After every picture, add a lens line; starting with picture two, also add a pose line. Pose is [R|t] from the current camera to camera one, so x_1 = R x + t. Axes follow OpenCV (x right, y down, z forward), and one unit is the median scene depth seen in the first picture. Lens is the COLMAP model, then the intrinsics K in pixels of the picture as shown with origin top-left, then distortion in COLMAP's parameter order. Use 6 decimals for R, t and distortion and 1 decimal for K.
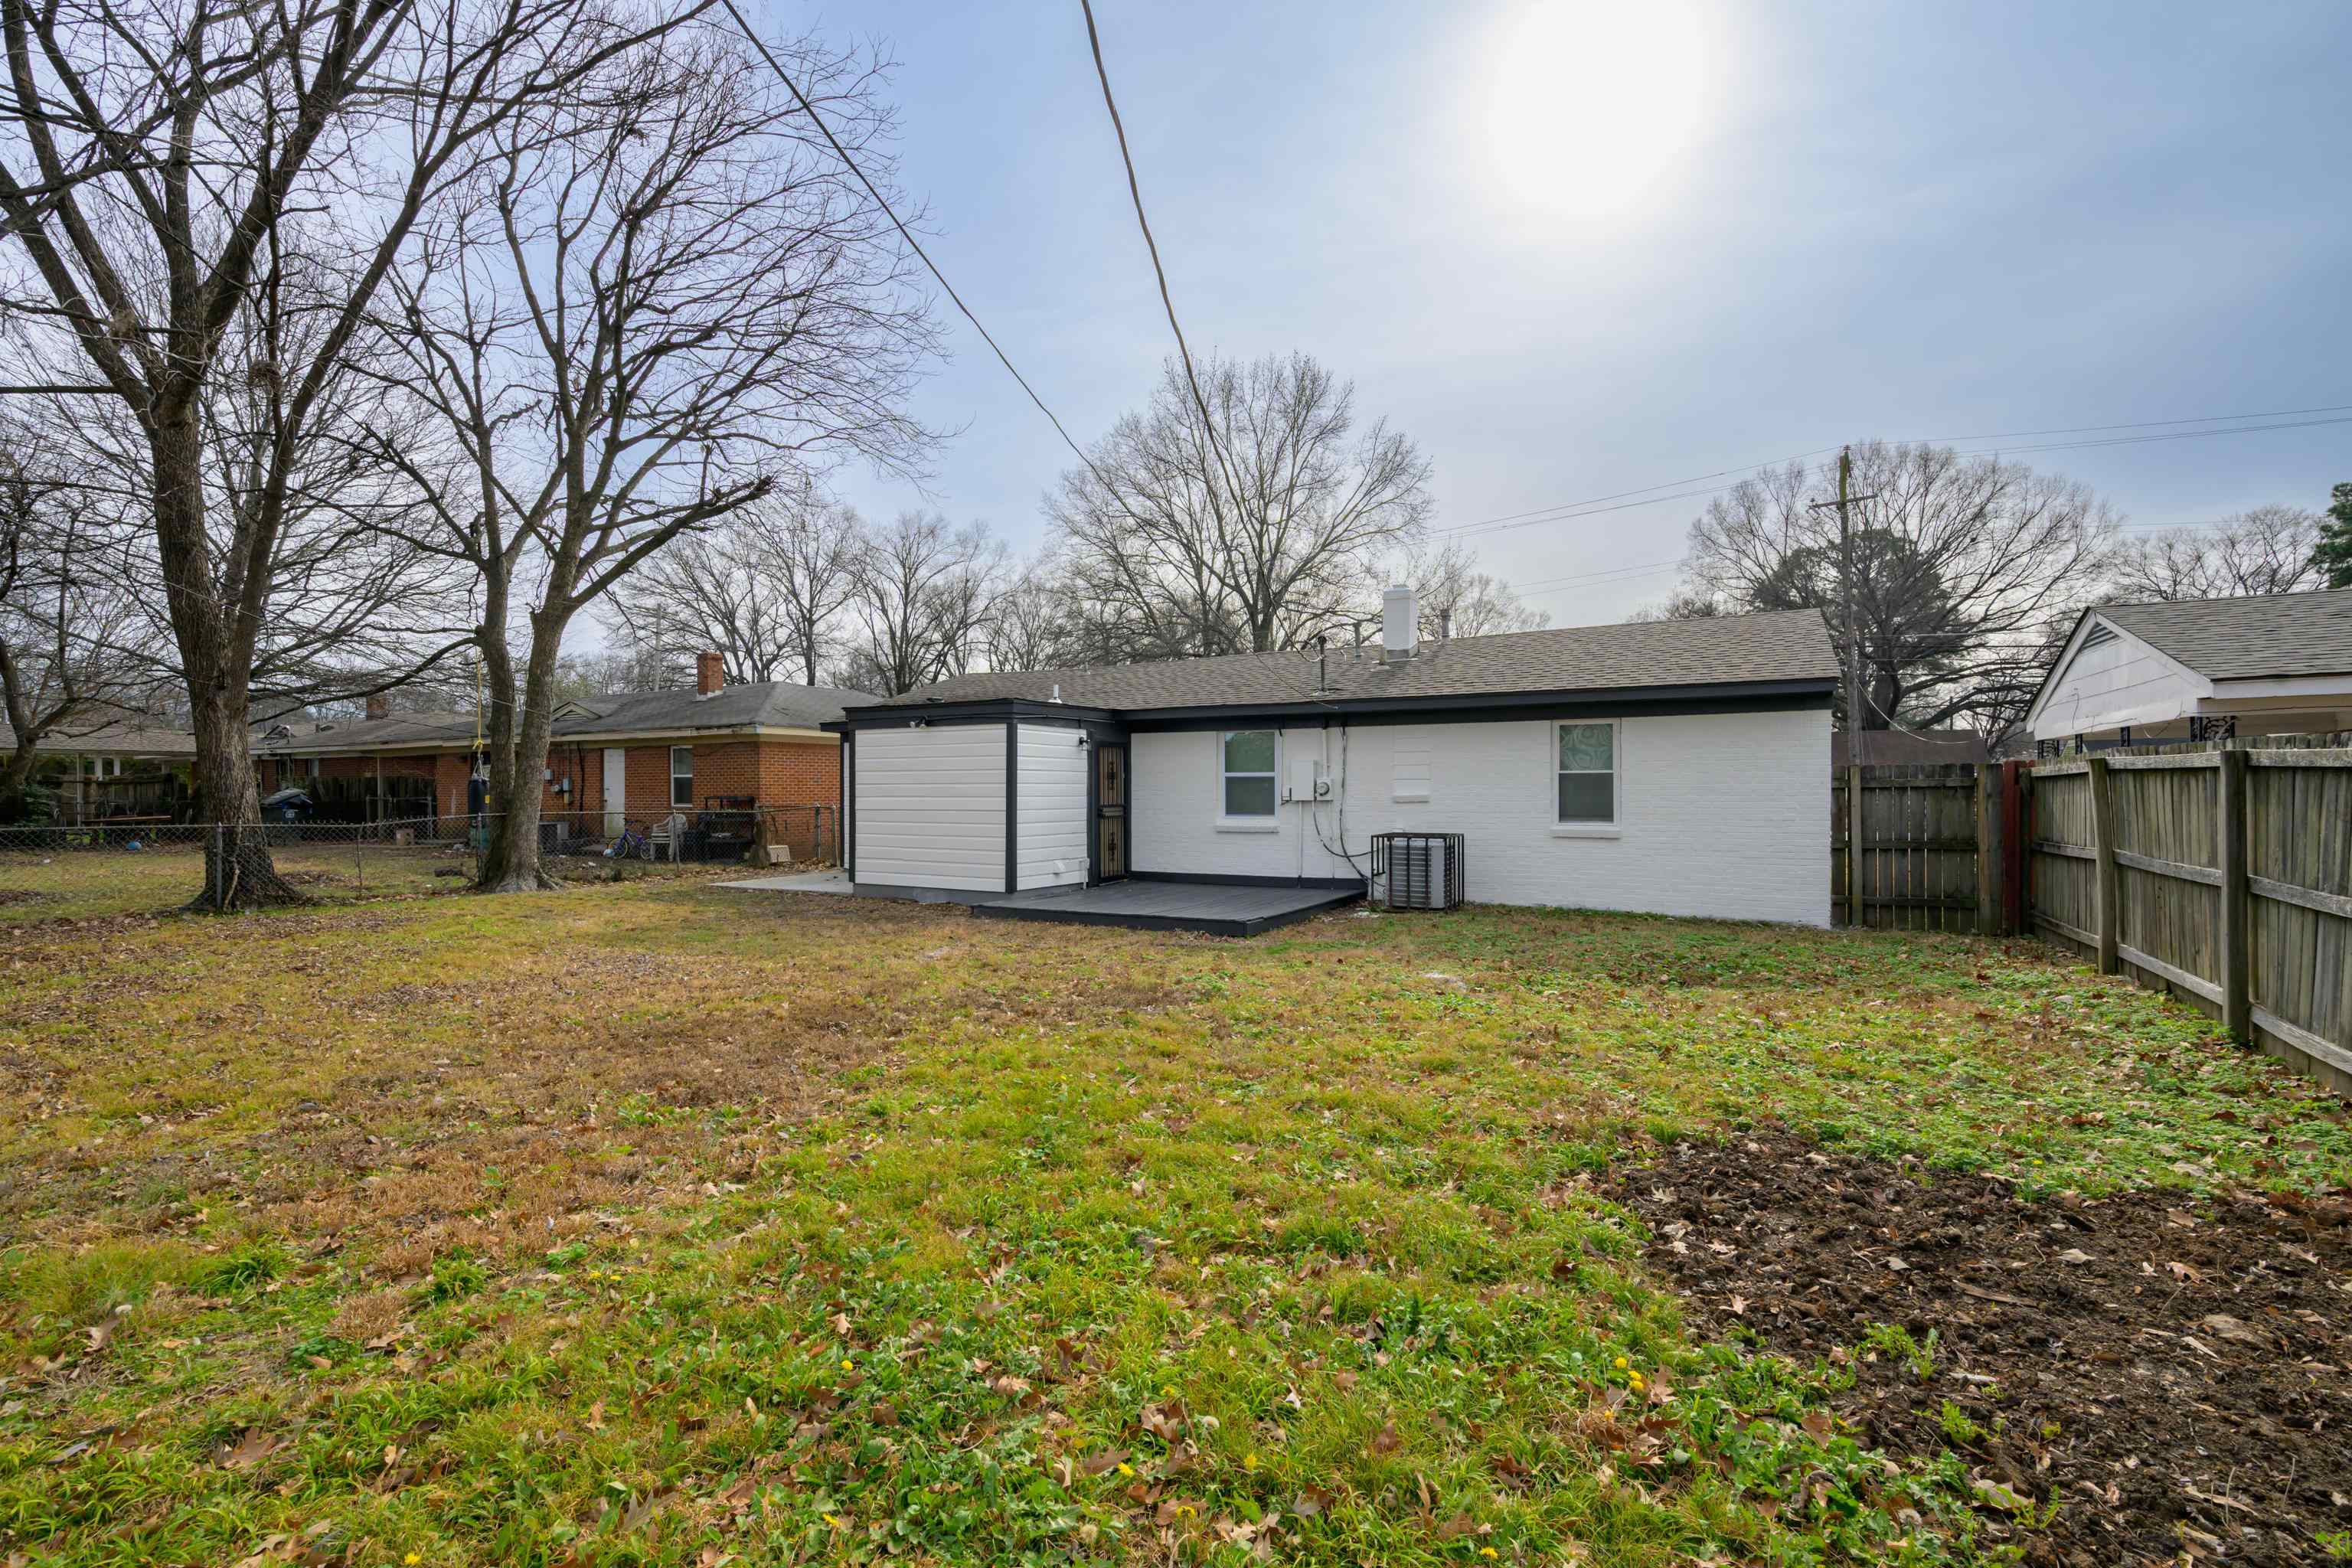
lens RADIAL K [[1033.2, 0, 1176.0], [0, 1033.2, 784.0], [0, 0, 1]] dist [-0.001144, 0.000308]
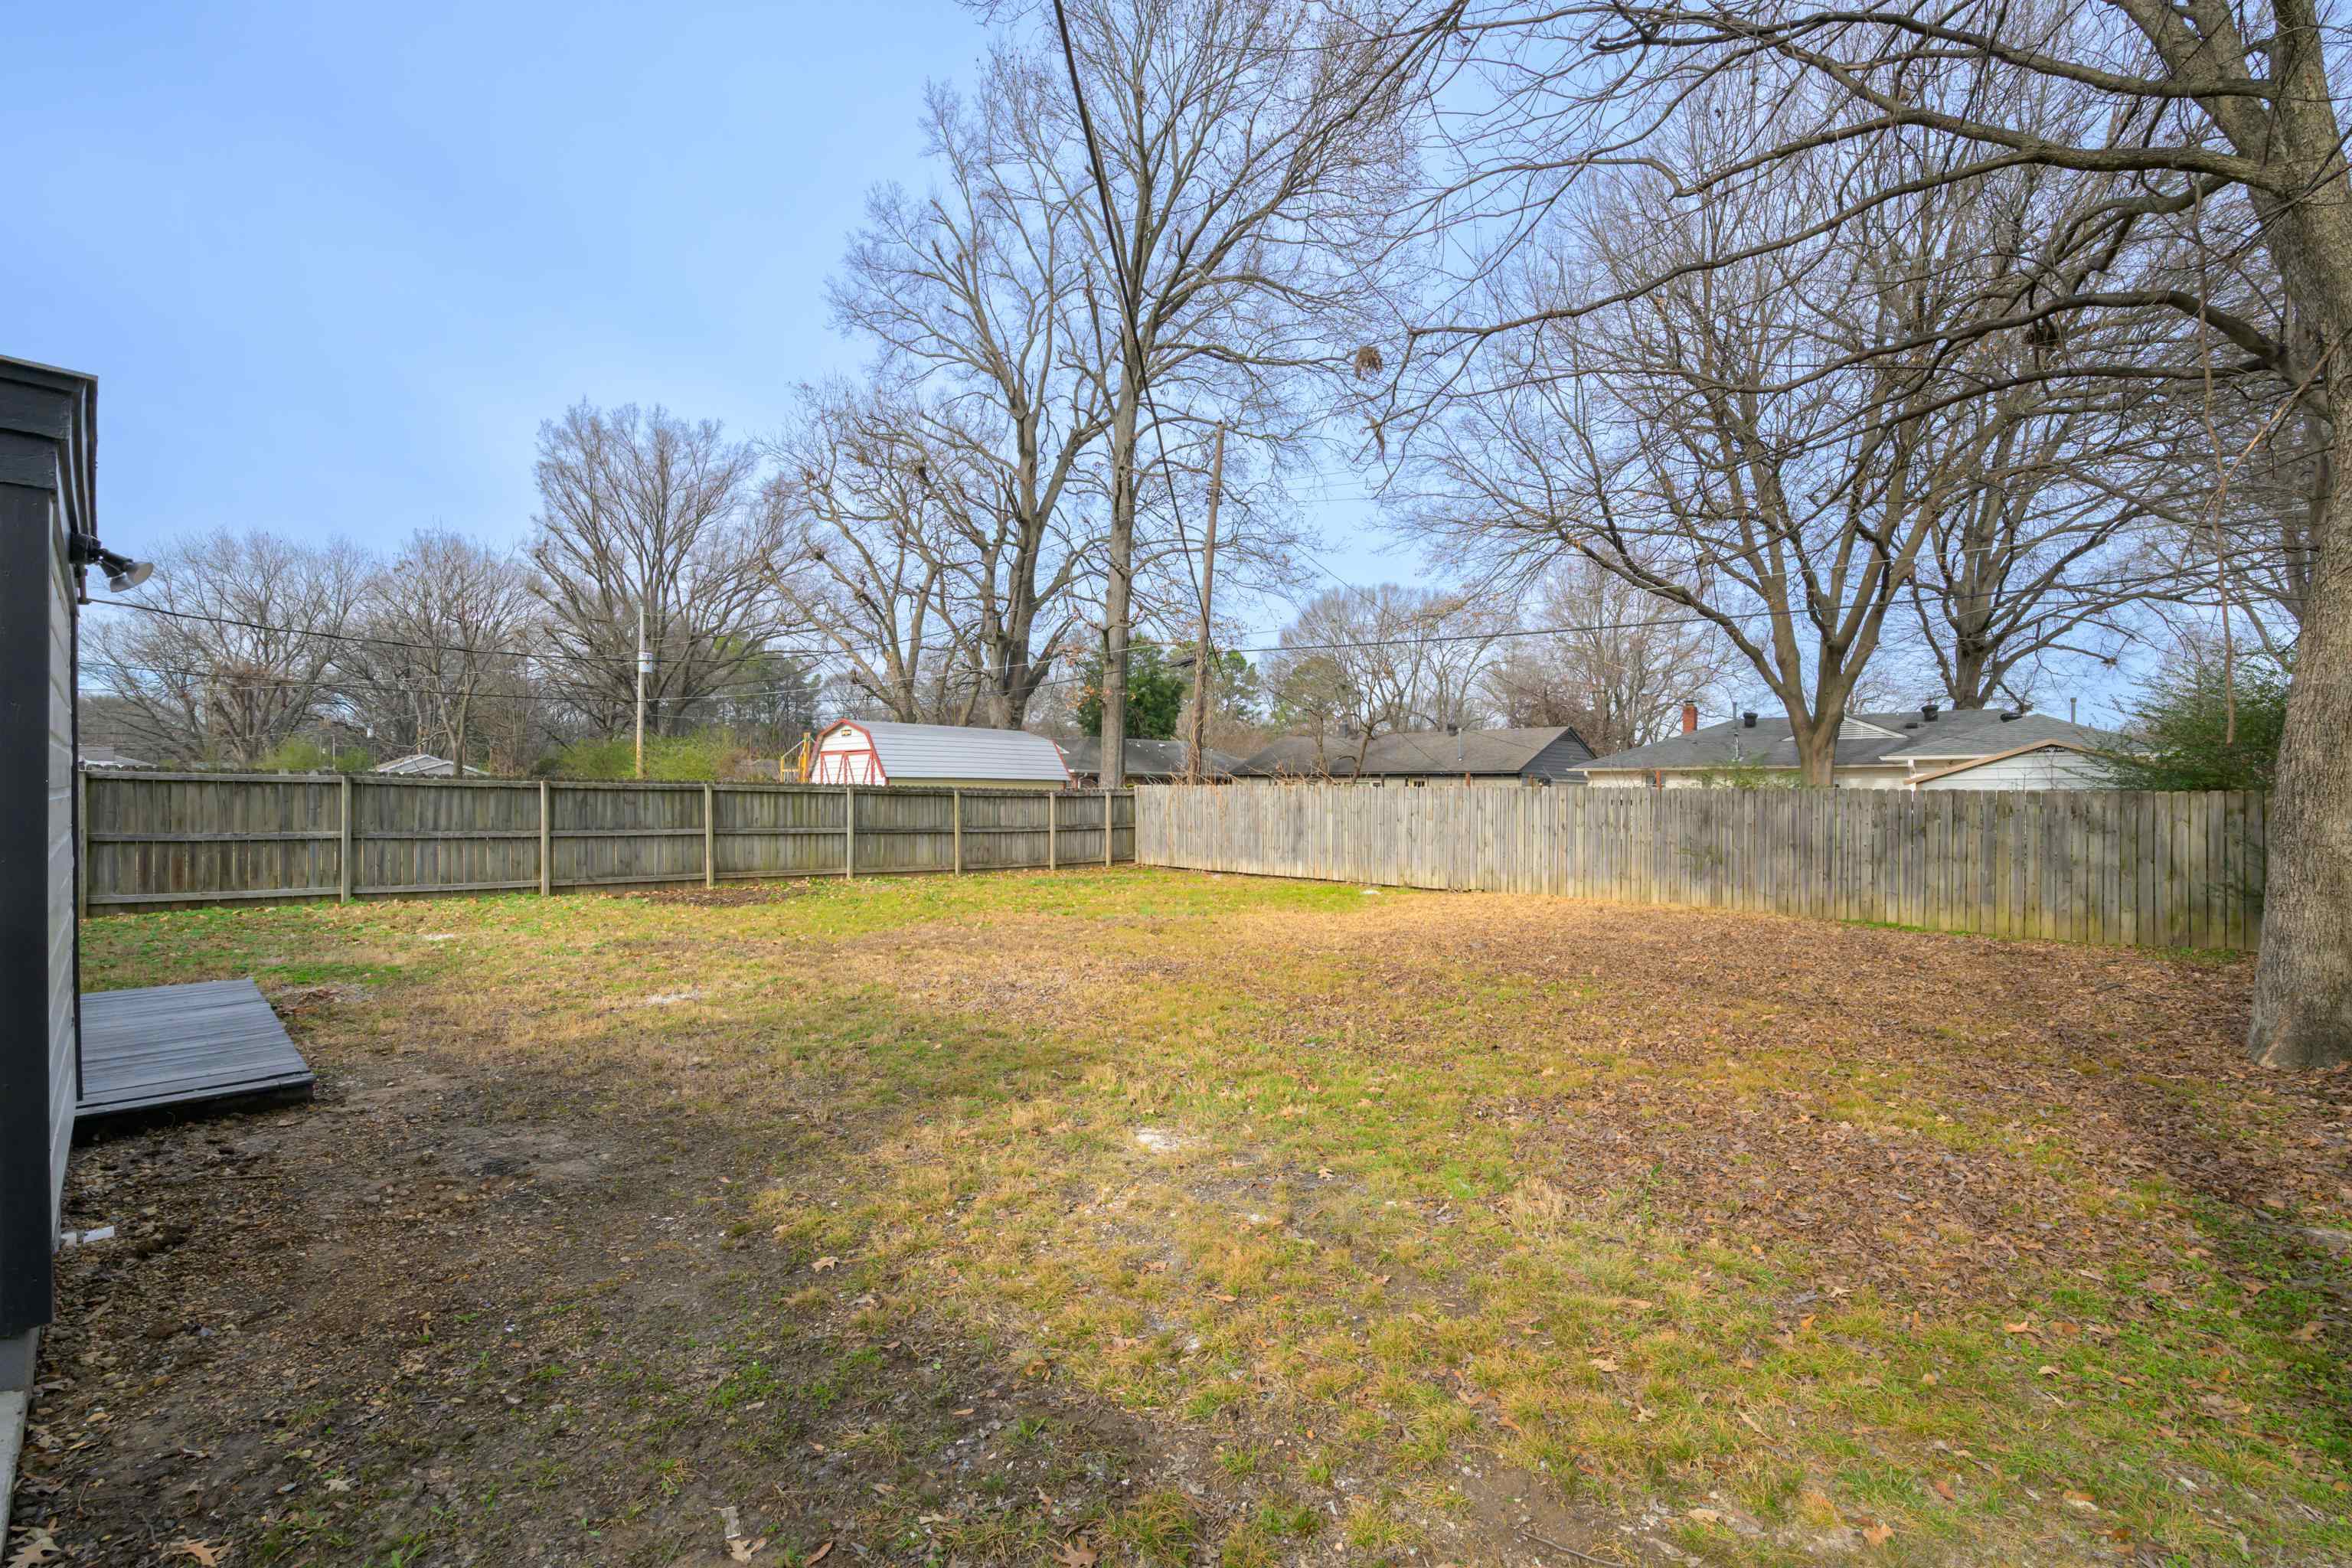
lens RADIAL K [[1078.7, 0, 1182.9], [0, 1078.7, 788.1], [0, 0, 1]] dist [-0.000188, 0.000683]
pose [[-0.973386, -0.007751, 0.229039, -0.530617], [-0.010447, 0.999890, -0.010562, 0.000149], [-0.228932, -0.012673, -0.973360, 1.170136]]
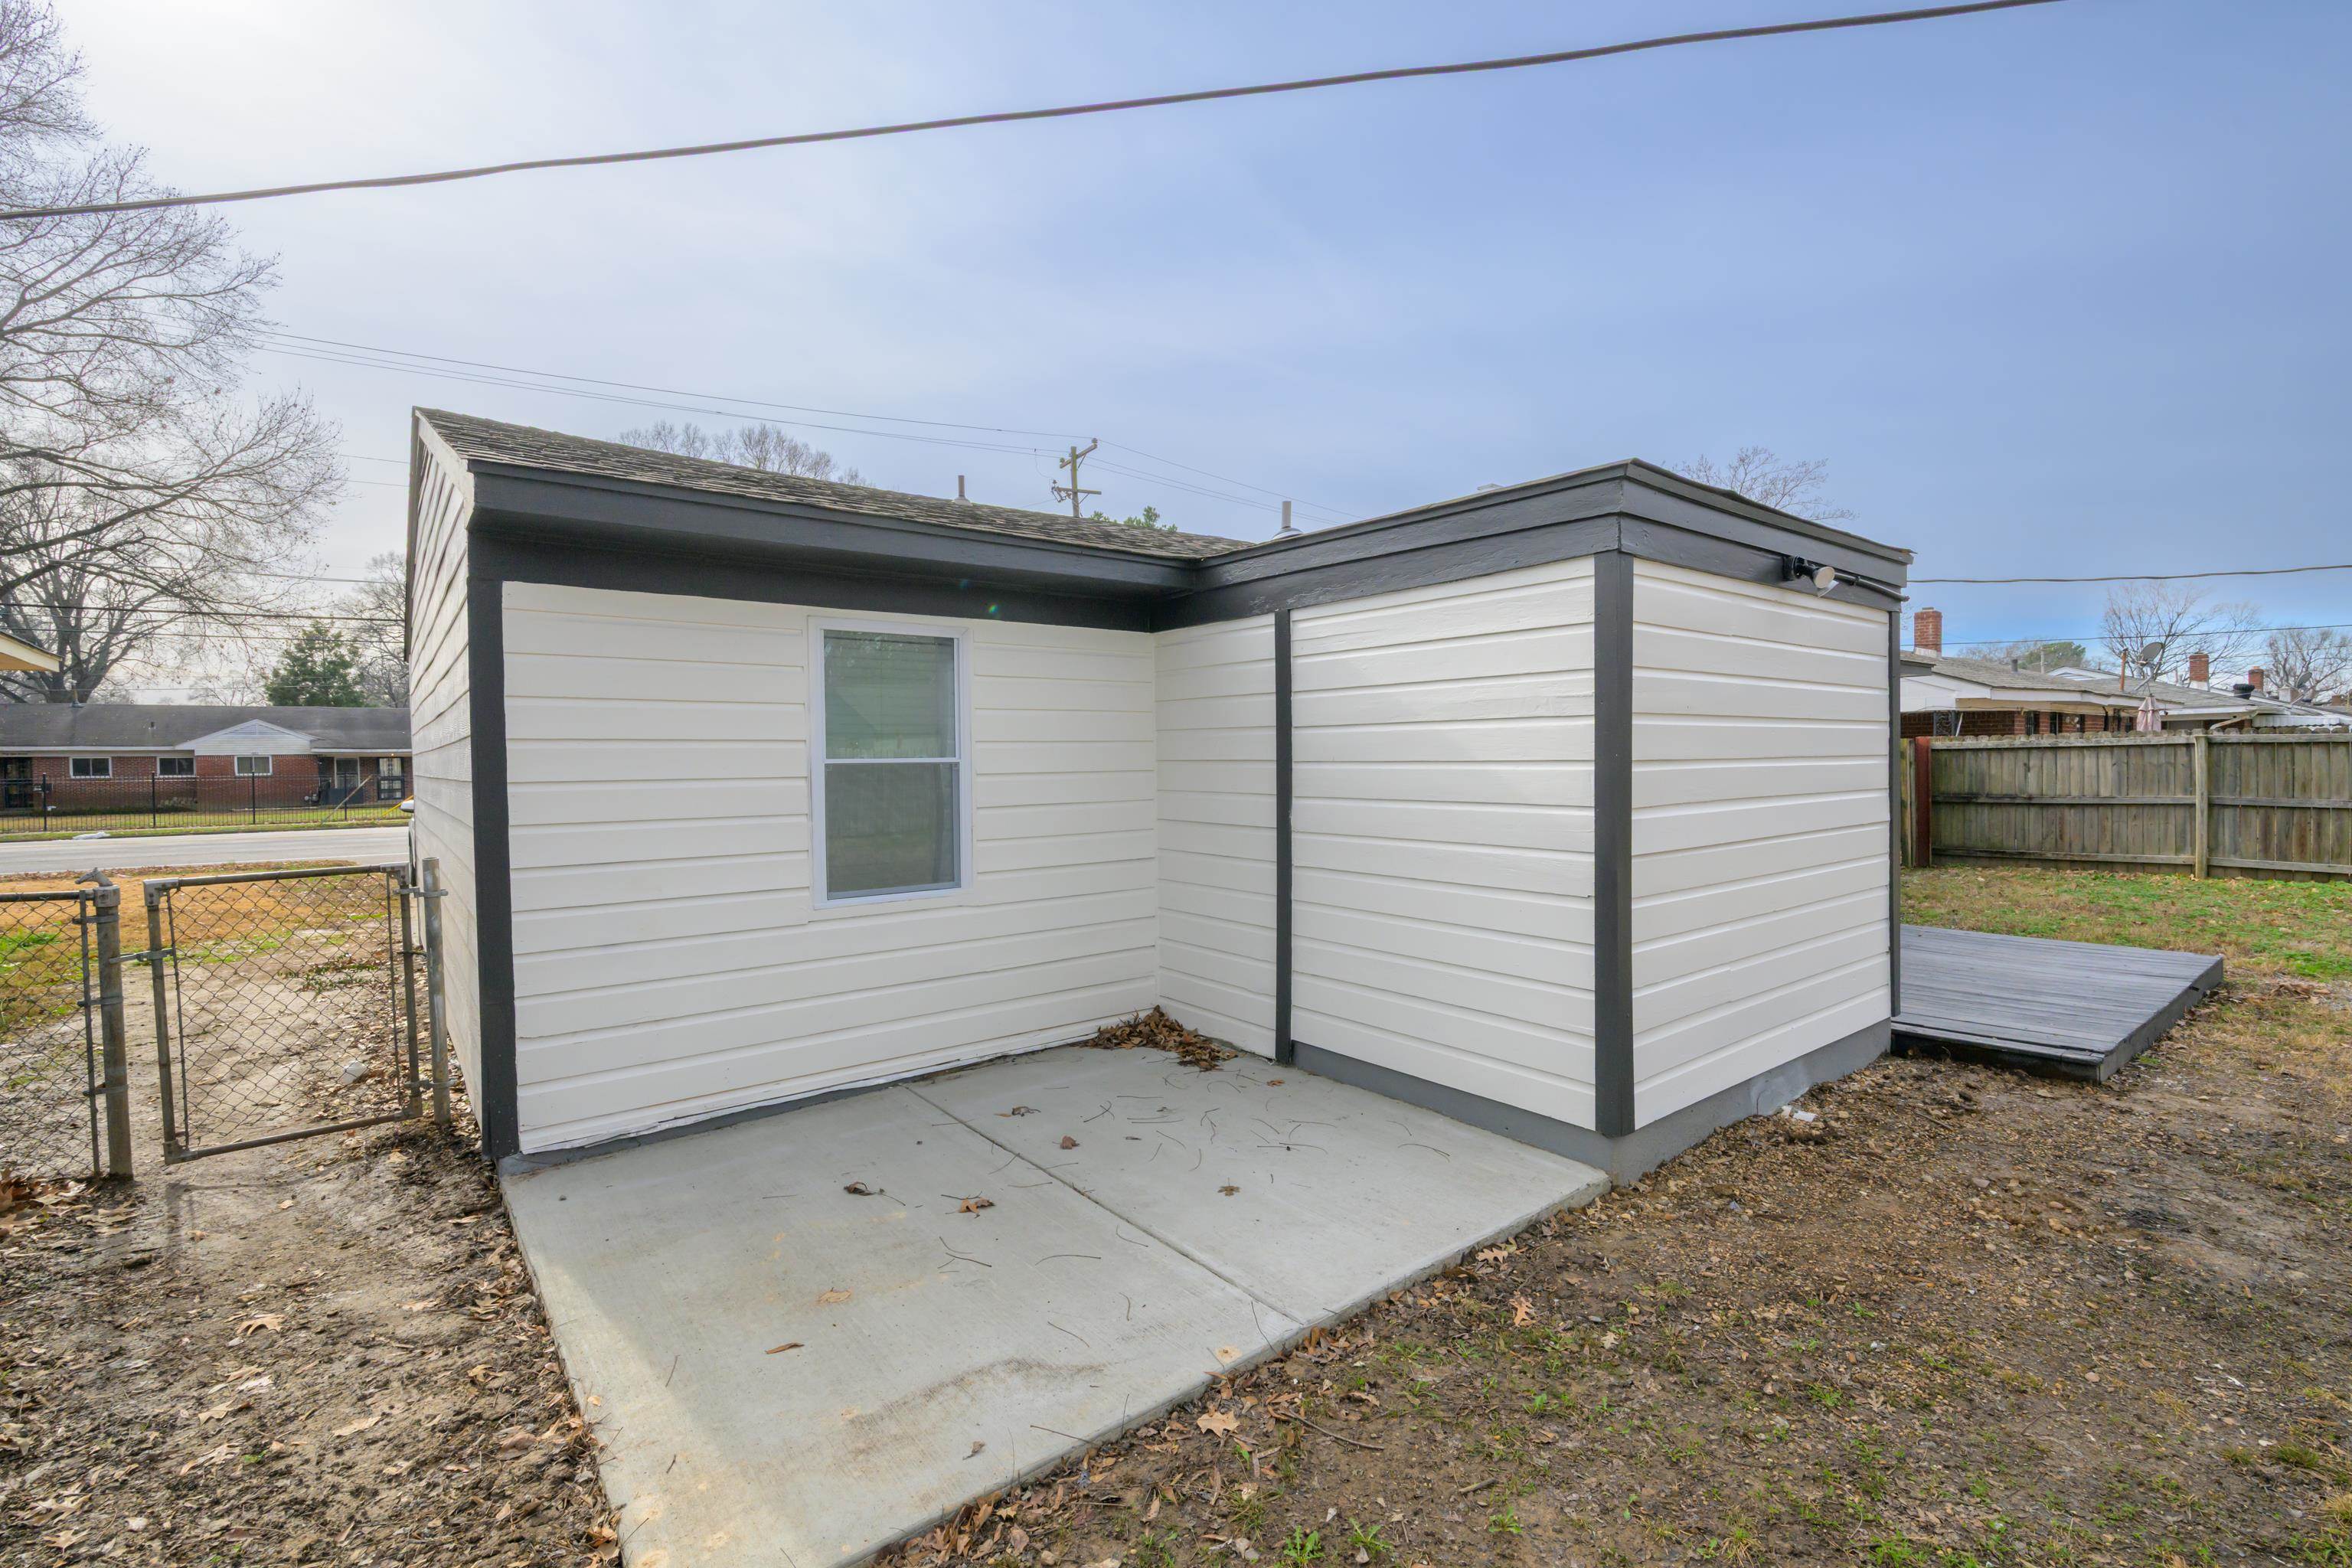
lens RADIAL K [[1033.2, 0, 1176.0], [0, 1033.2, 784.0], [0, 0, 1]] dist [-0.001144, 0.000308]
pose [[0.370614, -0.026060, 0.928421, -0.582458], [0.008030, 0.999659, 0.024854, -0.001417], [-0.928752, -0.001756, 0.370697, 1.003883]]
